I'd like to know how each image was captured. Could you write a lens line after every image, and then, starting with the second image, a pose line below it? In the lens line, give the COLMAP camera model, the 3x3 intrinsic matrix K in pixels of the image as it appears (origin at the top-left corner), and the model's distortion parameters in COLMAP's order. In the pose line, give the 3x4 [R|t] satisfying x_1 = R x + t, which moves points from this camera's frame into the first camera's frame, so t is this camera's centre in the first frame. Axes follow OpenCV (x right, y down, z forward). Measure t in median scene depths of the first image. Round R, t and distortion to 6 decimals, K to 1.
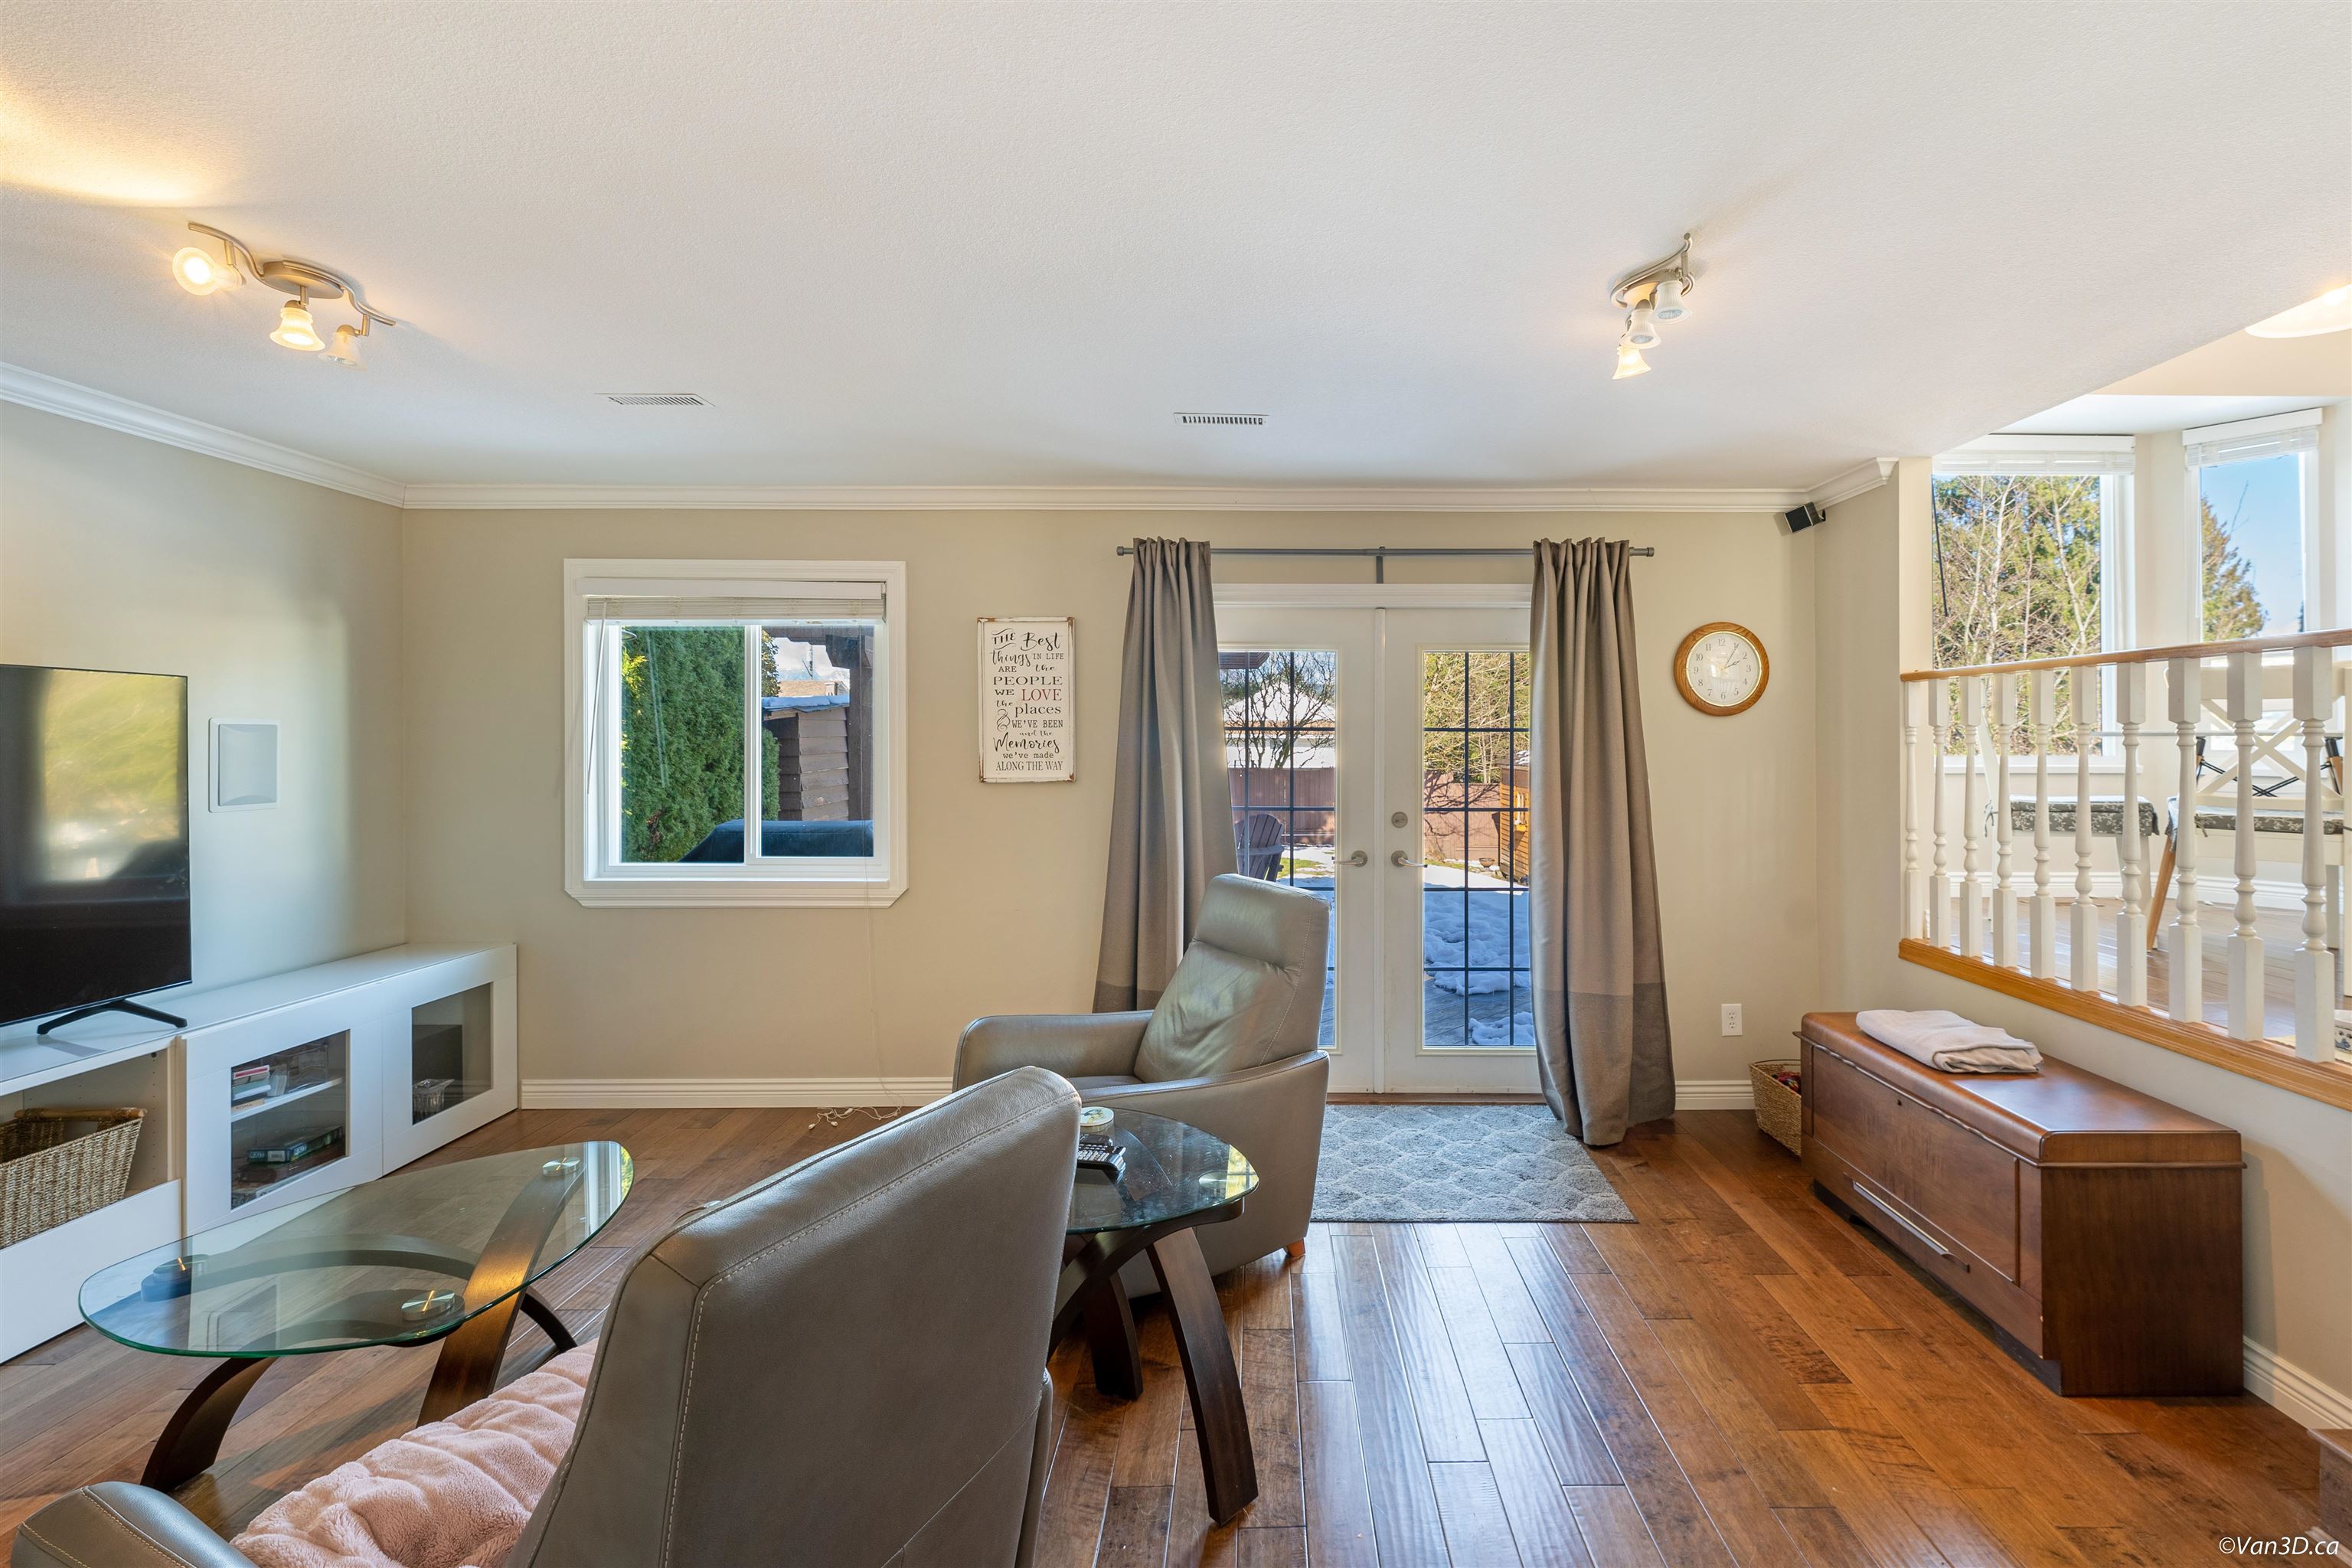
lens RADIAL K [[1005.6, 0, 1176.9], [0, 1005.6, 725.7], [0, 0, 1]] dist [0.003178, 0.000264]
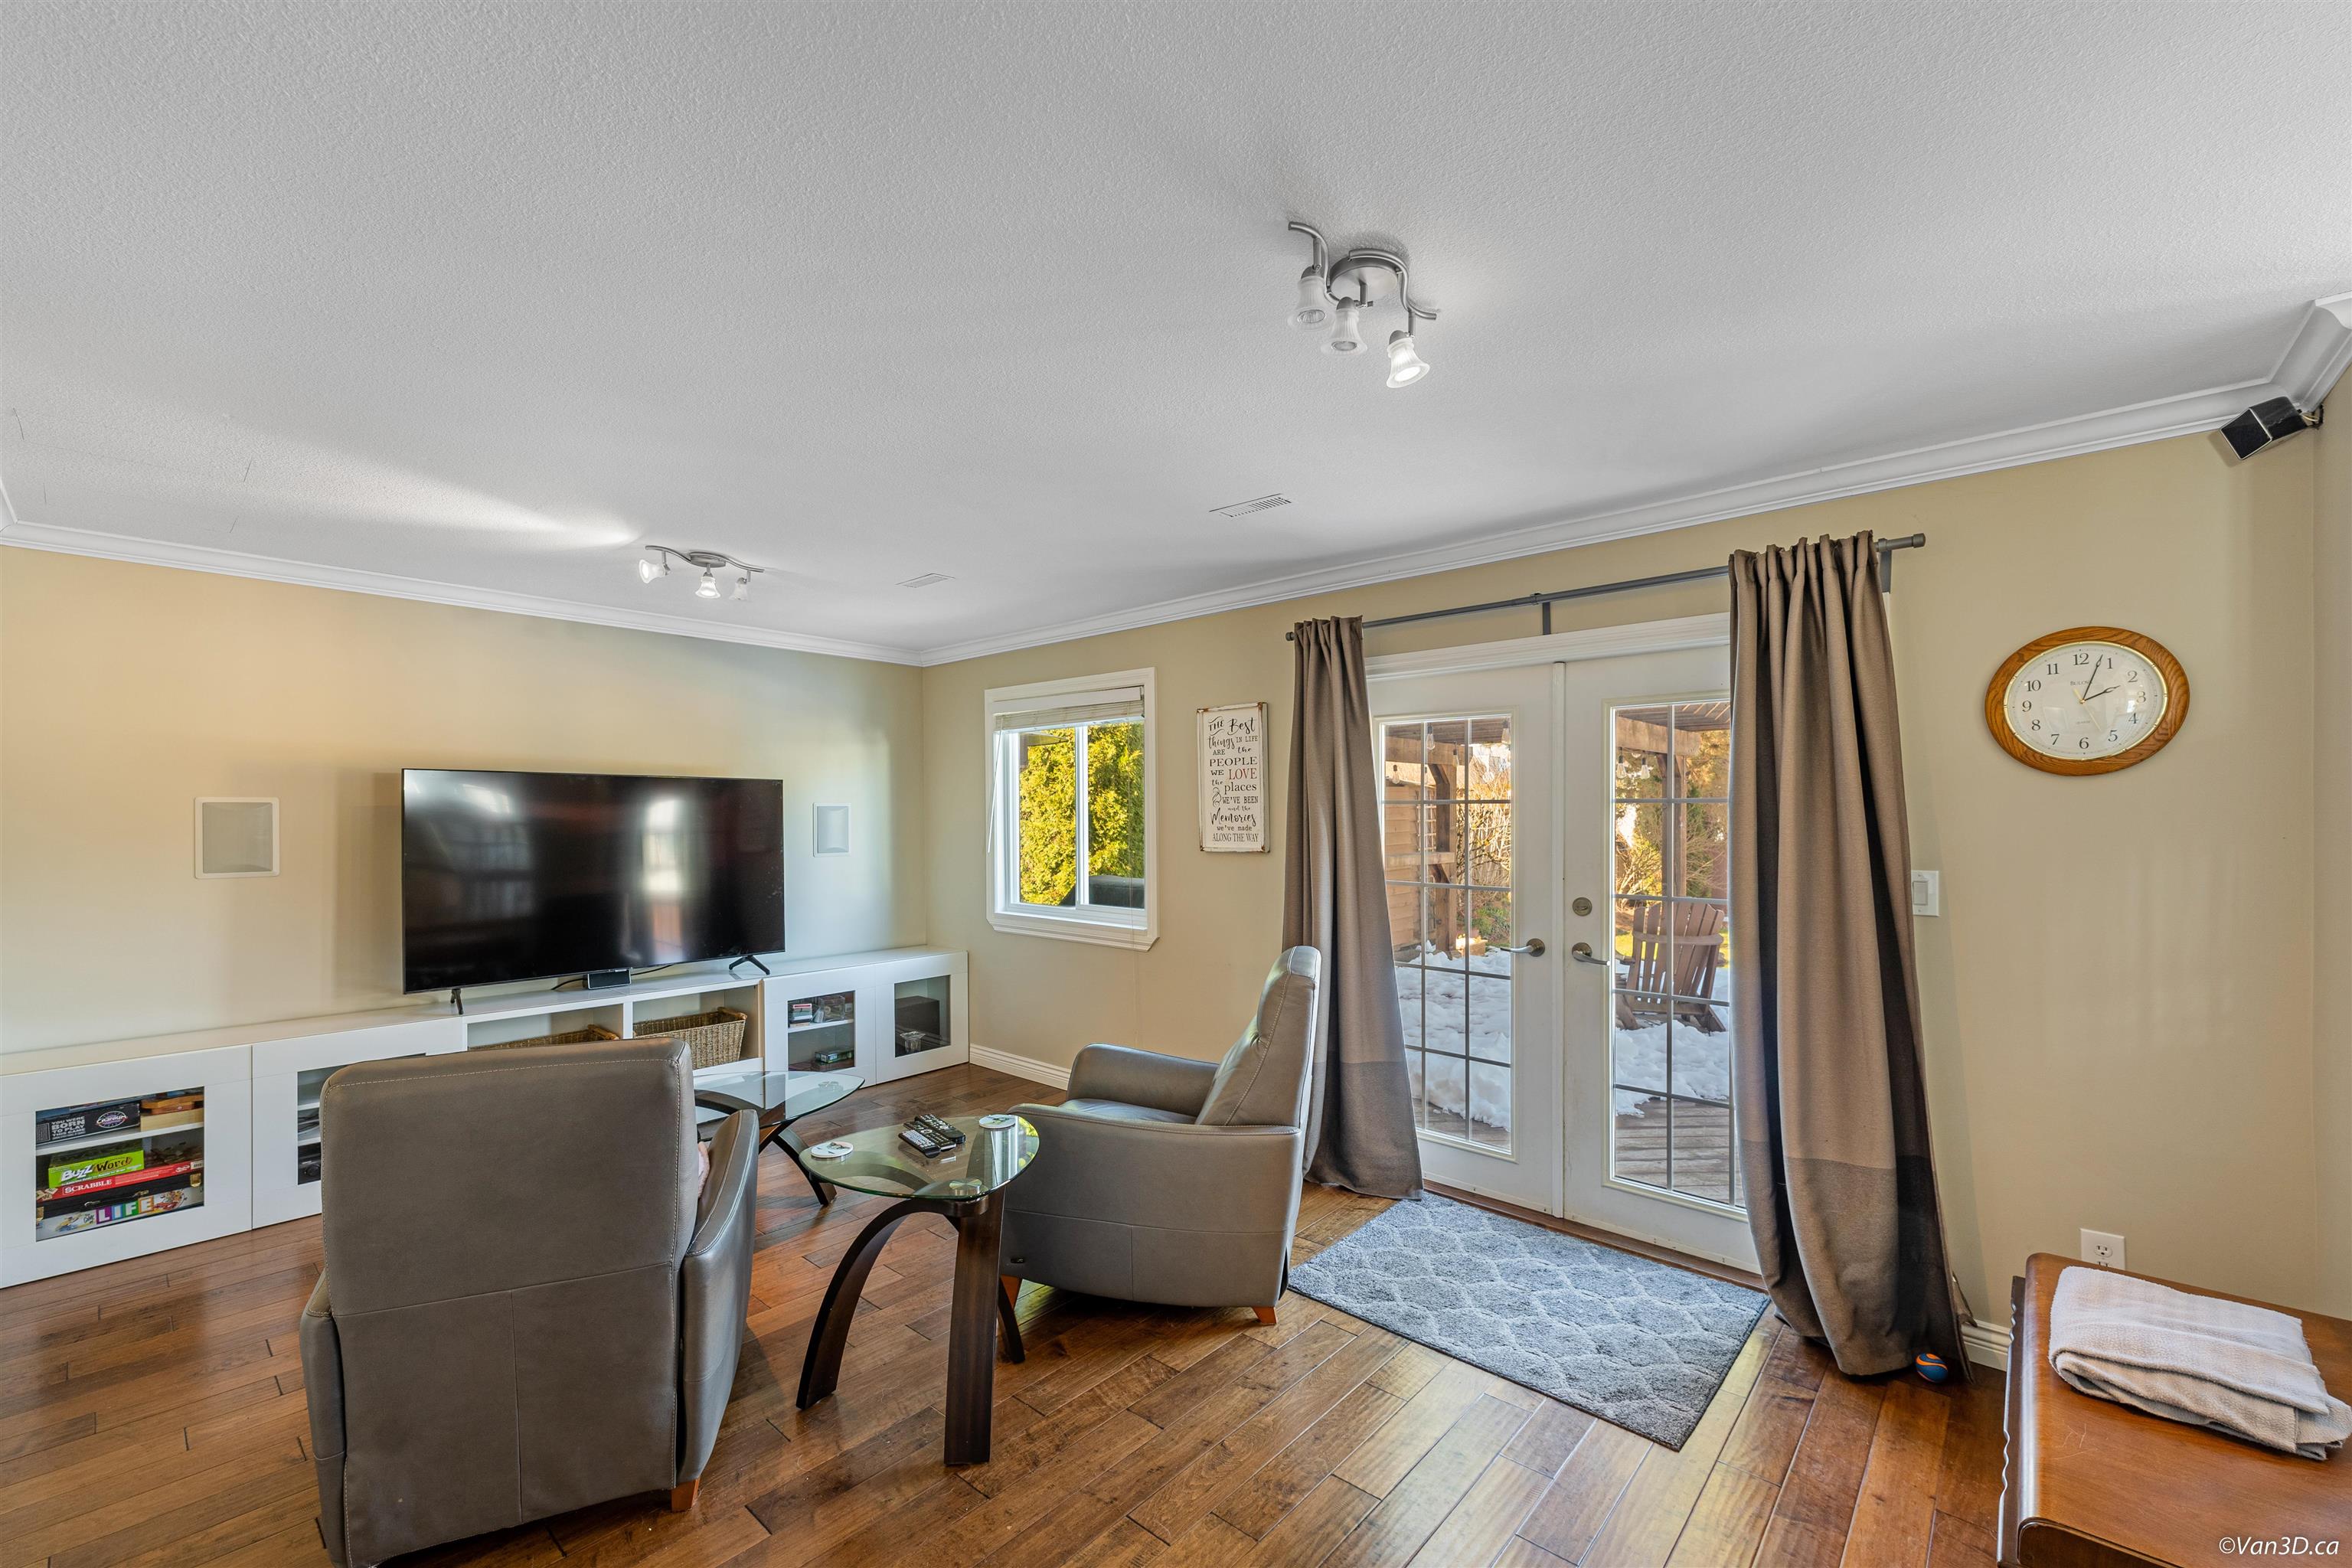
lens RADIAL K [[940.2, 0, 1181.3], [0, 940.2, 809.0], [0, 0, 1]] dist [0.001103, -0.000109]
pose [[0.745875, -0.005051, -0.666067, 0.515673], [0.012489, 0.999902, 0.006403, 0.000639], [0.665969, -0.013094, 0.745865, 0.179808]]
